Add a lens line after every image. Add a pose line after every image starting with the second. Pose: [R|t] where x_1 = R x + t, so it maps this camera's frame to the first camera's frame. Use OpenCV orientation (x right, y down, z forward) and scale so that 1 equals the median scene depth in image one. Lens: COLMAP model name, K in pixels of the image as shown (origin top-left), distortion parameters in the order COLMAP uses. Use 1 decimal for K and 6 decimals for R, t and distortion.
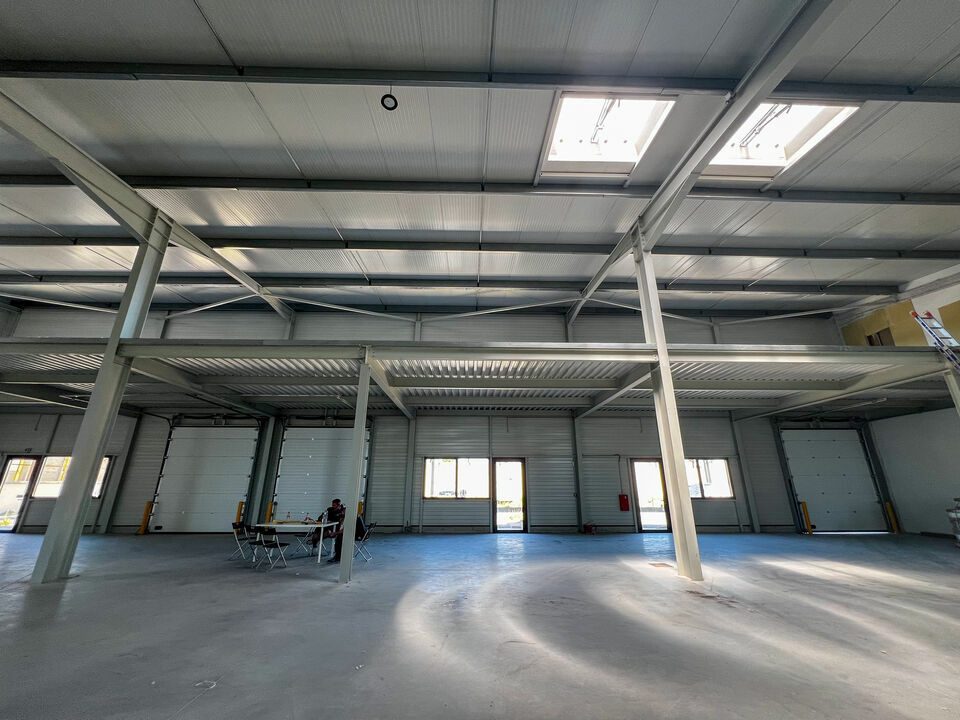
lens RADIAL K [[382.2, 0, 479.9], [0, 382.2, 360.1], [0, 0, 1]] dist [-0.007037, 0.001744]
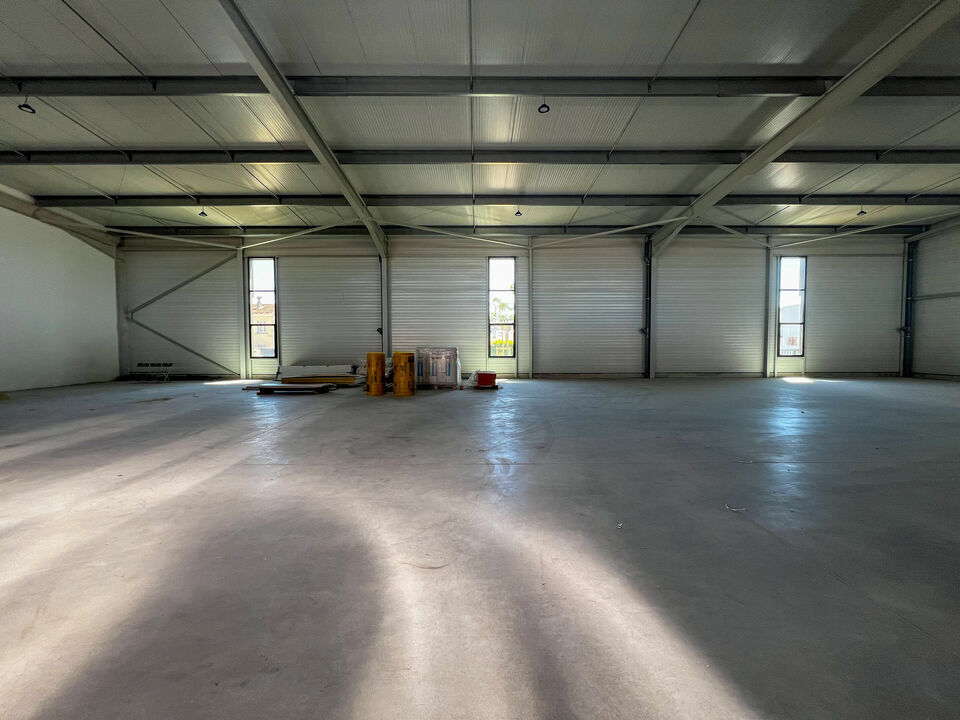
lens RADIAL K [[382.2, 0, 478.6], [0, 382.2, 359.0], [0, 0, 1]] dist [-0.007037, 0.001744]
pose [[-0.999682, 0.000175, 0.025234, -0.005273], [-0.006717, 0.962051, -0.272787, 0.659749], [-0.024325, -0.272869, -0.961744, 1.936102]]
